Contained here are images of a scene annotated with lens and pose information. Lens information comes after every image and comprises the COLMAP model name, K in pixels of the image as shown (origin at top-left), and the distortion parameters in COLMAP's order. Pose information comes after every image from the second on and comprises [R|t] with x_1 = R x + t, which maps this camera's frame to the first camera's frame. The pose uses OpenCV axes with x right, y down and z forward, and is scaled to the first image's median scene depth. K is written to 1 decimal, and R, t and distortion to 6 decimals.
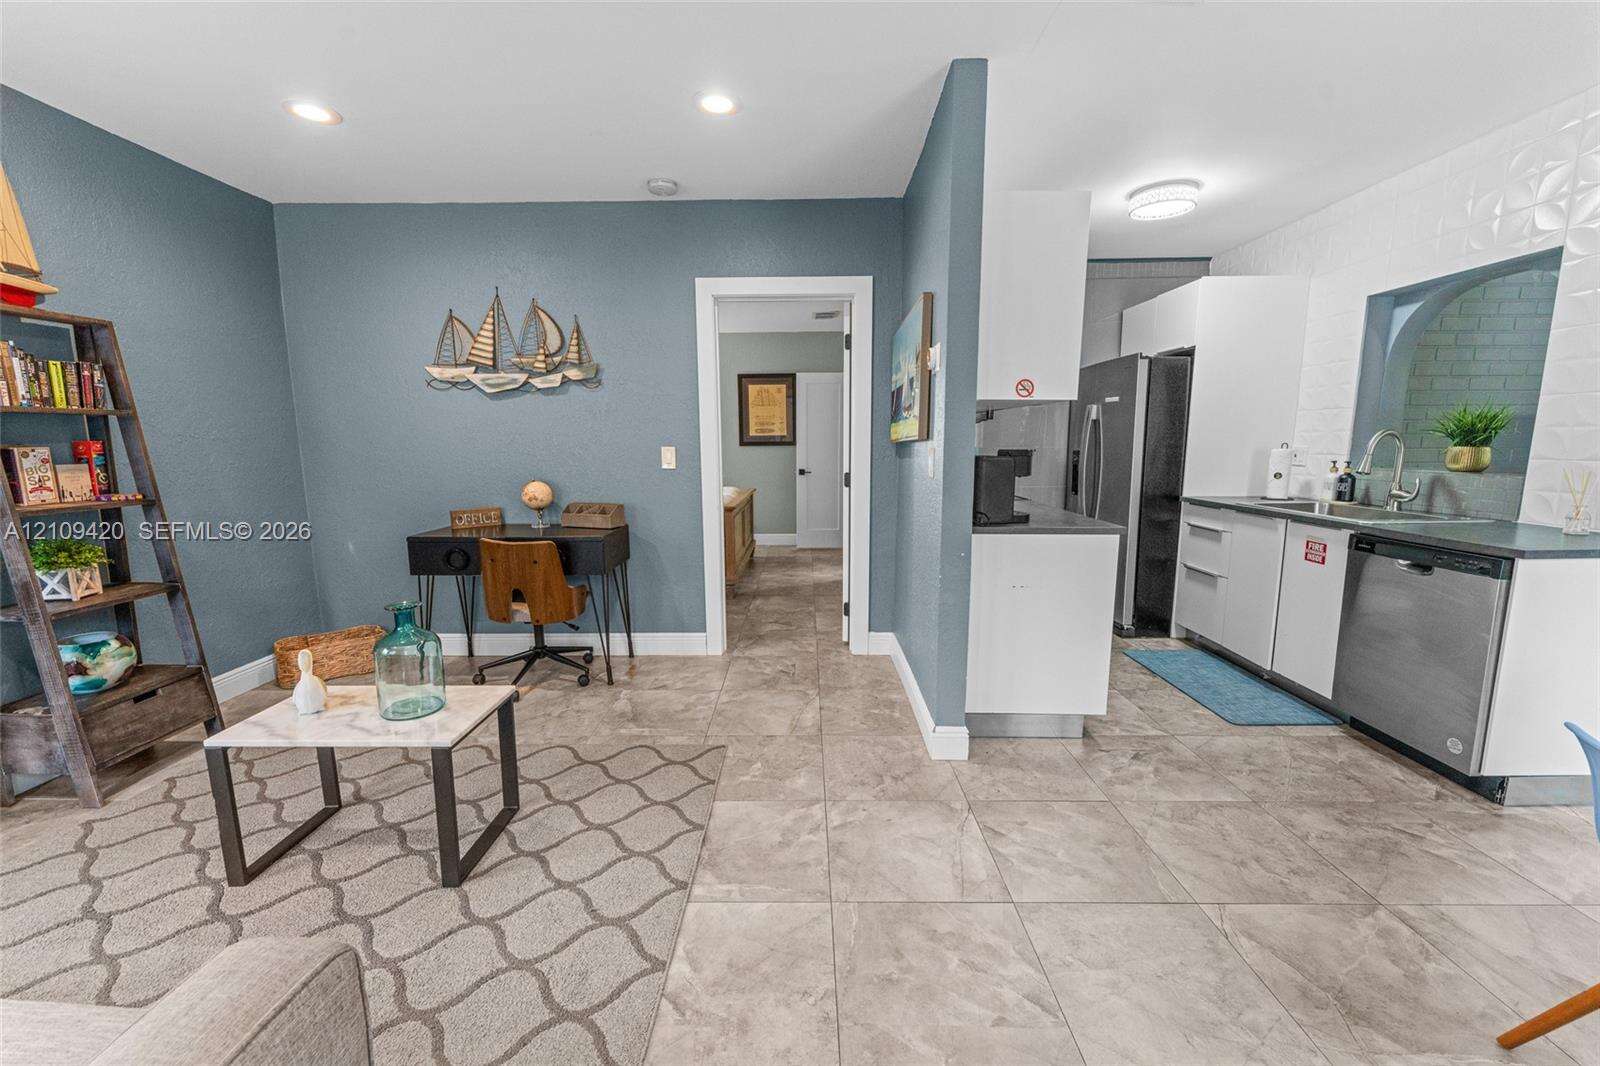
lens RADIAL K [[640.1, 0, 795.9], [0, 640.1, 538.2], [0, 0, 1]] dist [-0.000130, -0.000158]
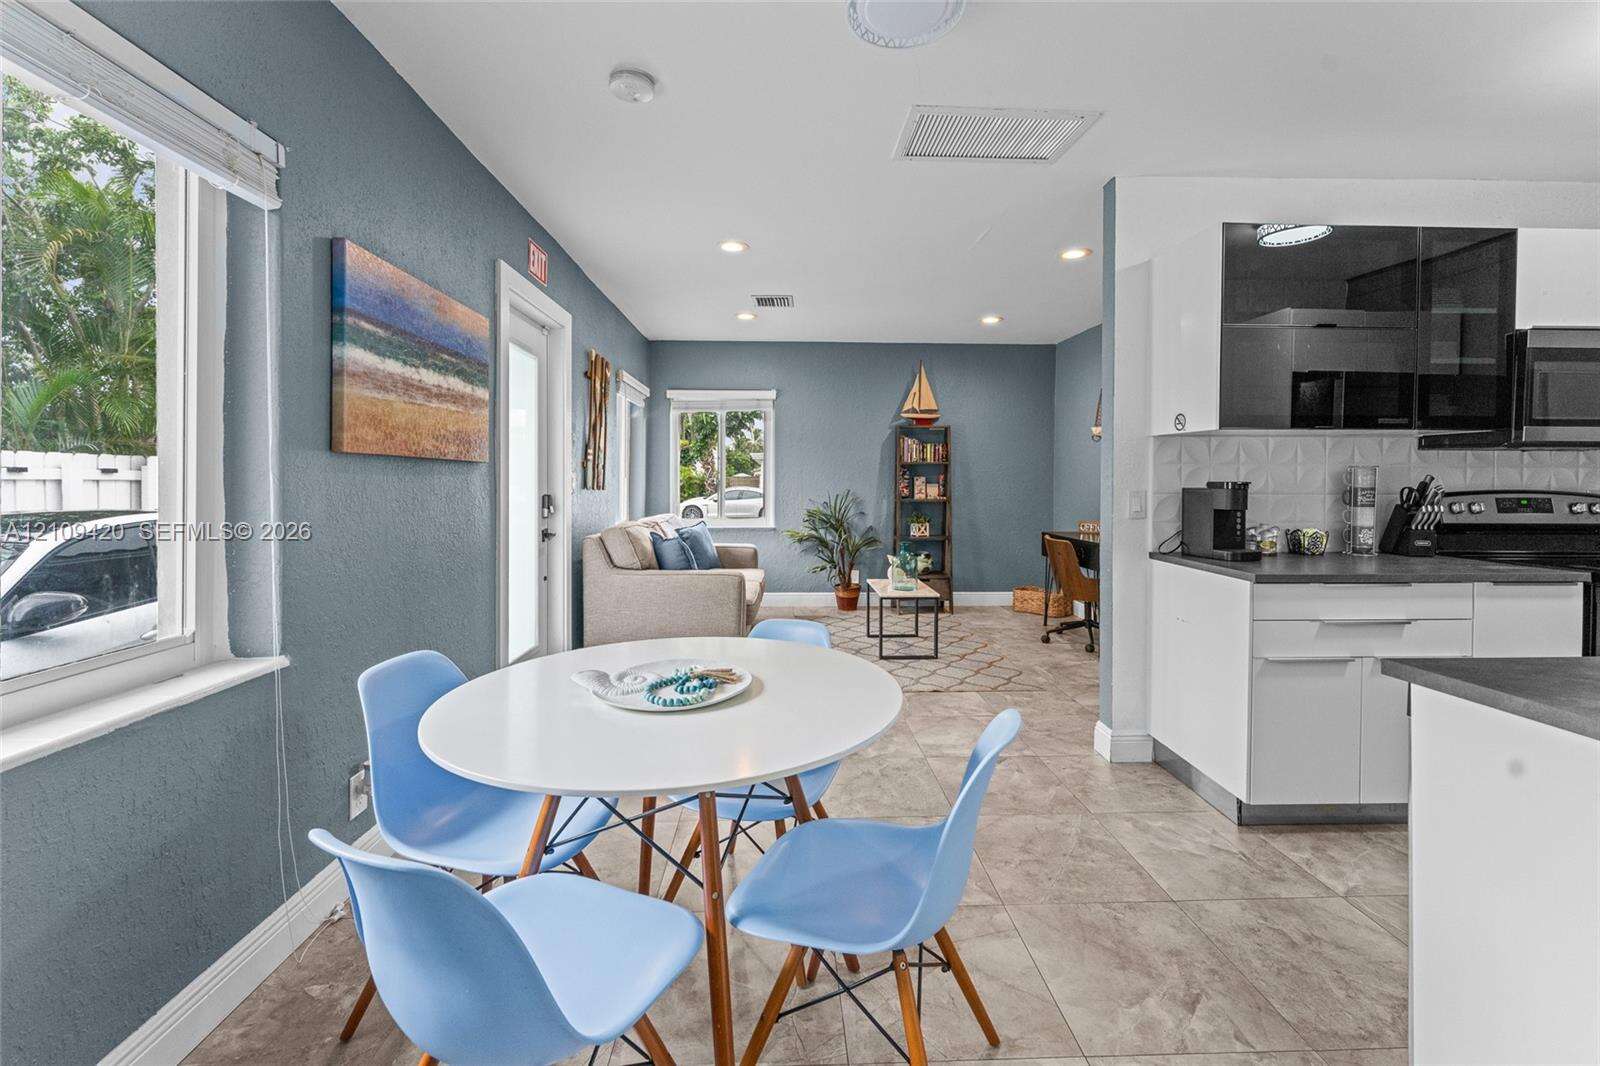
lens RADIAL K [[656.3, 0, 798.7], [0, 656.3, 489.6], [0, 0, 1]] dist [-0.000907, -0.000162]
pose [[0.044821, 0.020680, -0.998781, 1.236548], [-0.152971, 0.988137, 0.013595, -0.042514], [0.987214, 0.152175, 0.047453, 0.321714]]
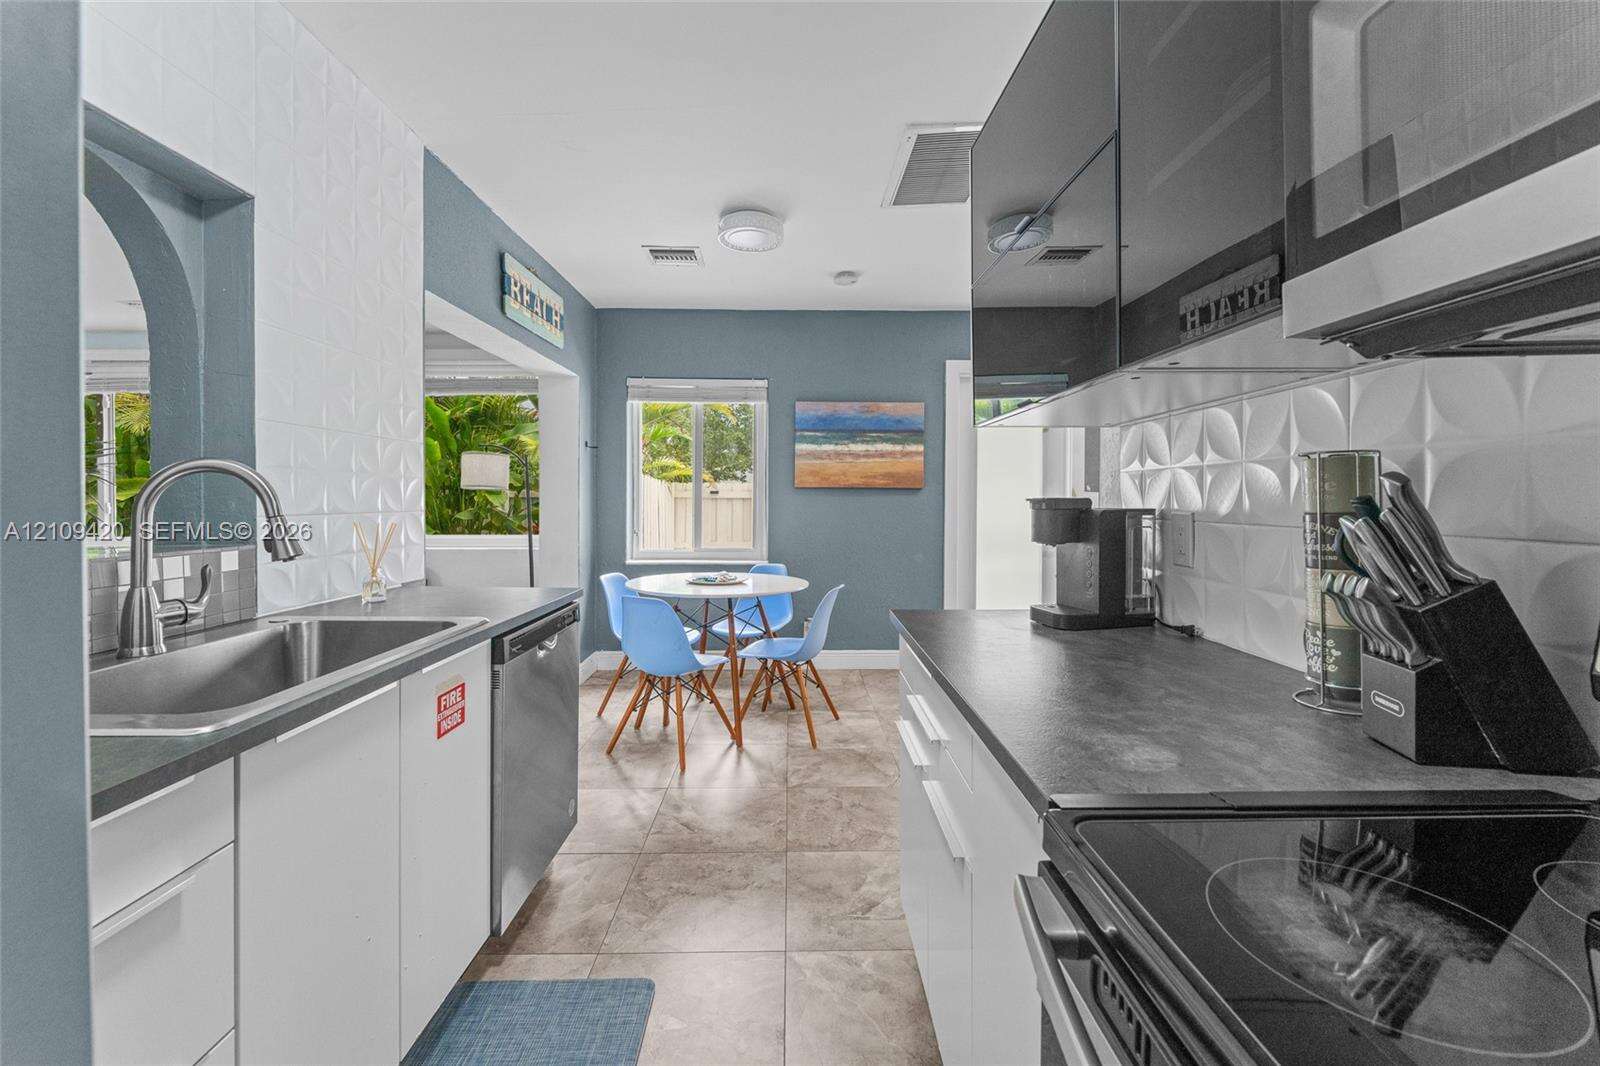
lens RADIAL K [[656.4, 0, 801.3], [0, 656.4, 503.3], [0, 0, 1]] dist [-0.000149, -0.000021]
pose [[-0.999593, 0.005726, -0.027957, 0.579287], [0.001352, 0.988063, 0.154046, -0.216332], [0.028505, 0.153945, -0.987668, 1.540608]]
